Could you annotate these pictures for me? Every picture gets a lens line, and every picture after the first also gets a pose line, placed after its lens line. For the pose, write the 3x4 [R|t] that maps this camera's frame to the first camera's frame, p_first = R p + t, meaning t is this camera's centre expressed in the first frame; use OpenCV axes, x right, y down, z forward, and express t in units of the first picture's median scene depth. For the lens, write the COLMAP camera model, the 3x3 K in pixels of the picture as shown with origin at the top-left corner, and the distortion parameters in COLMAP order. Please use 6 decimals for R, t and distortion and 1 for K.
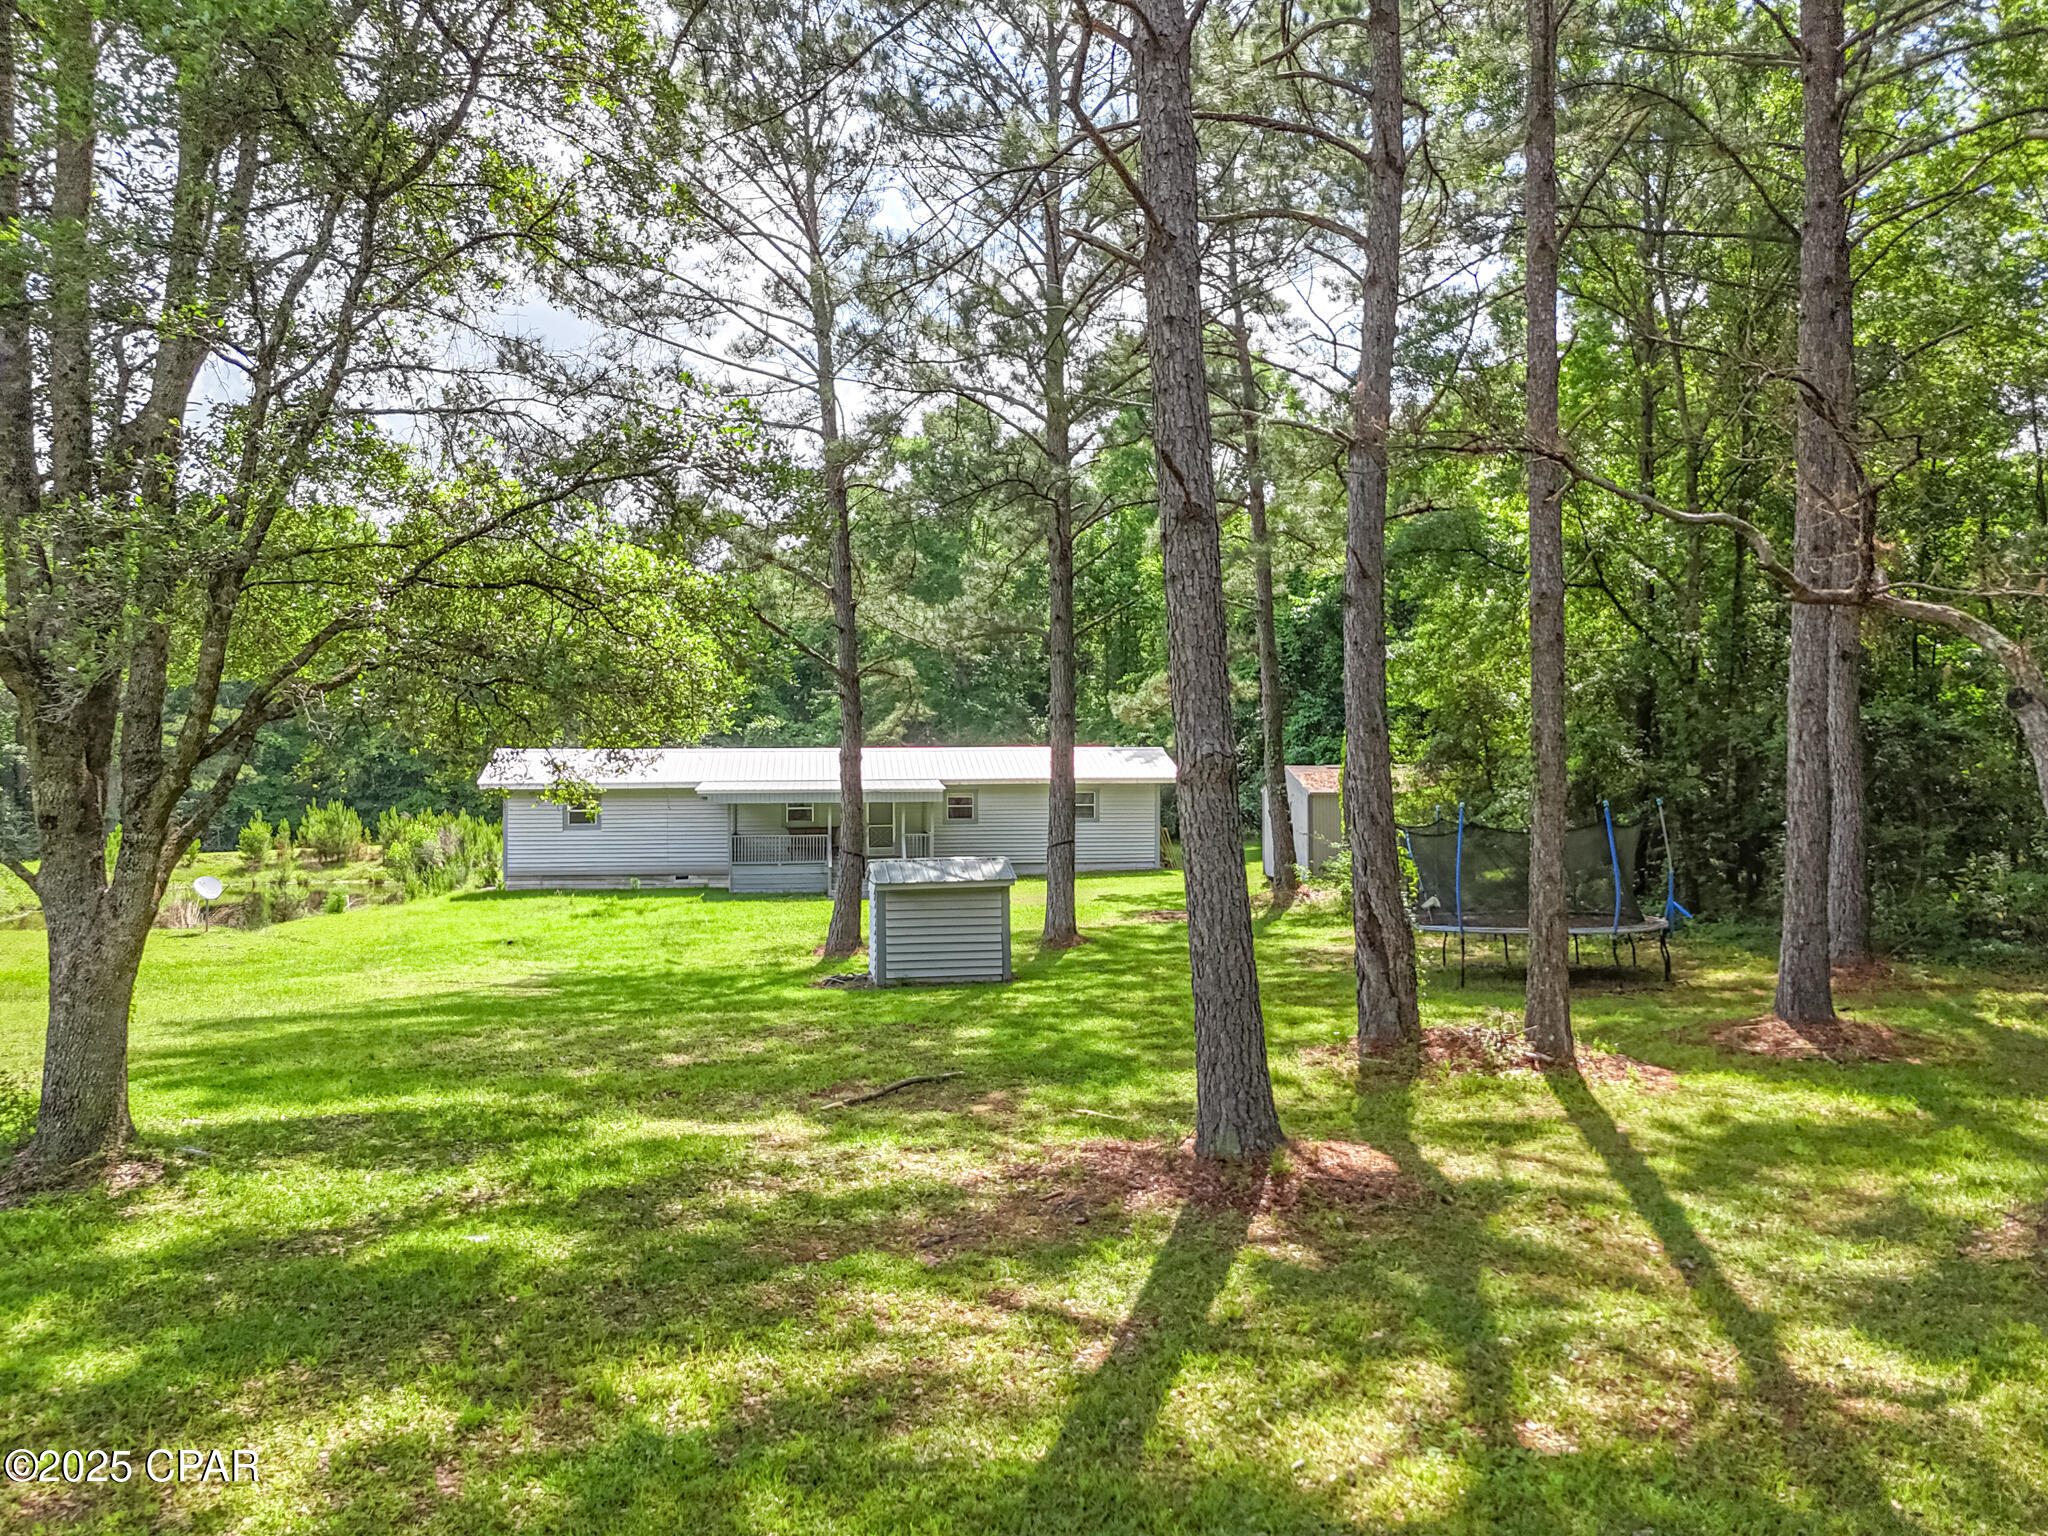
lens RADIAL K [[1503.3, 0, 1024.0], [0, 1503.3, 768.0], [0, 0, 1]] dist [0.065555, -0.055072]
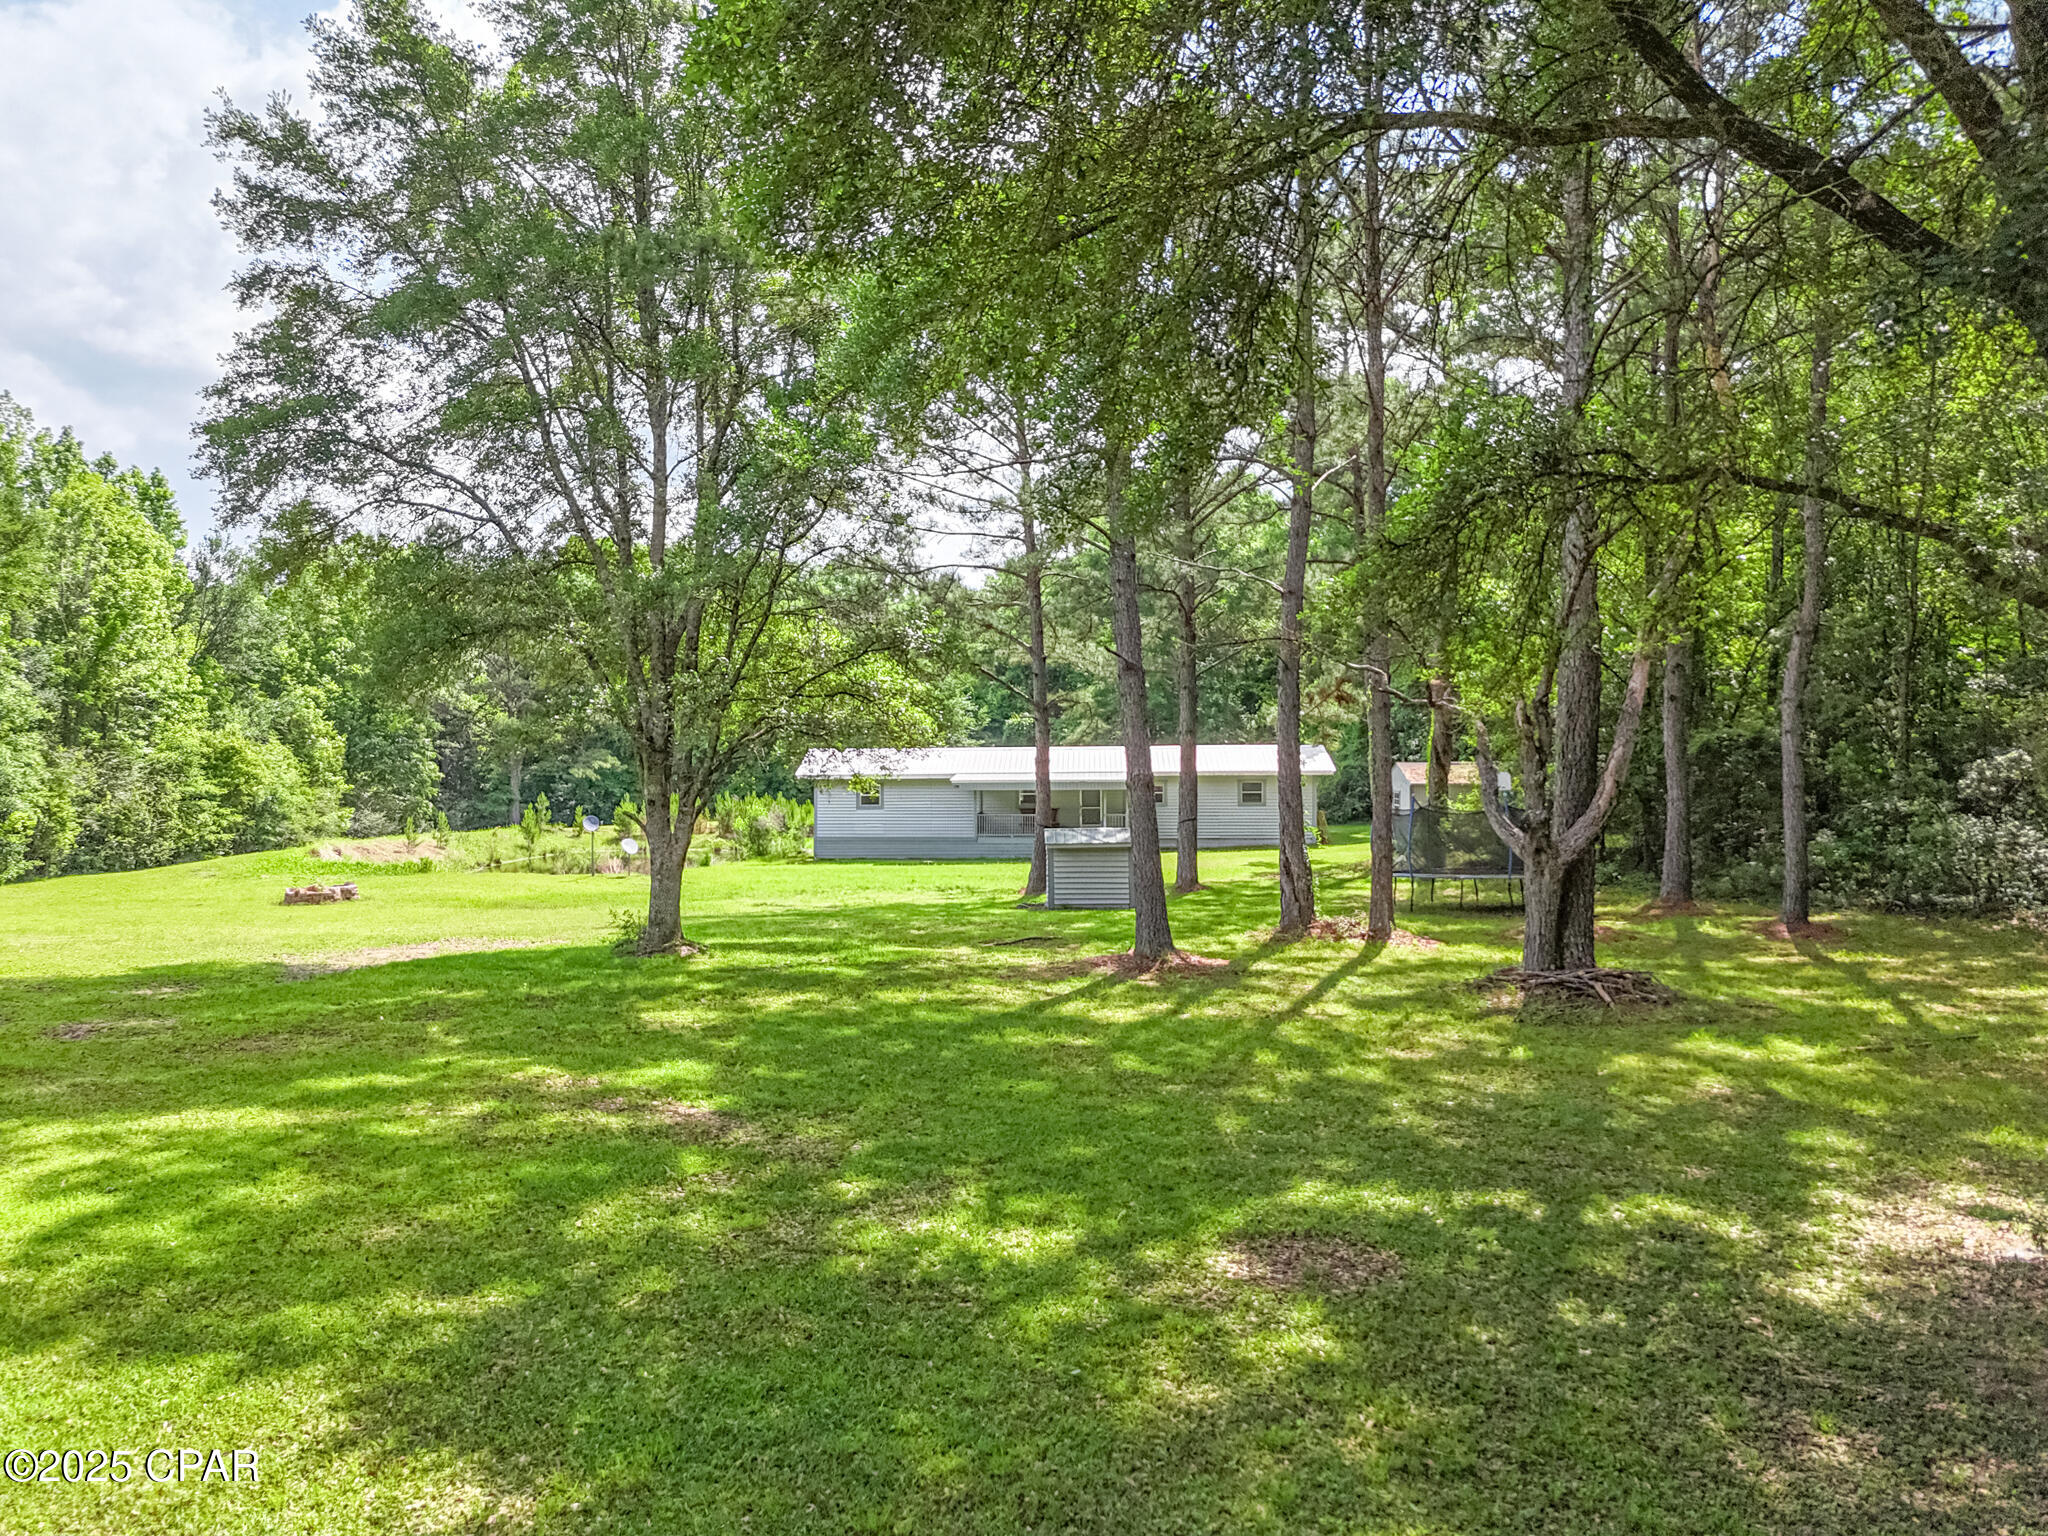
lens RADIAL K [[1503.3, 0, 1024.0], [0, 1503.3, 768.0], [0, 0, 1]] dist [0.065555, -0.055072]
pose [[0.983222, 0.000512, -0.182413, 0.116750], [0.001553, 0.999936, 0.011177, -0.014283], [0.182407, -0.011273, 0.983159, -0.390772]]
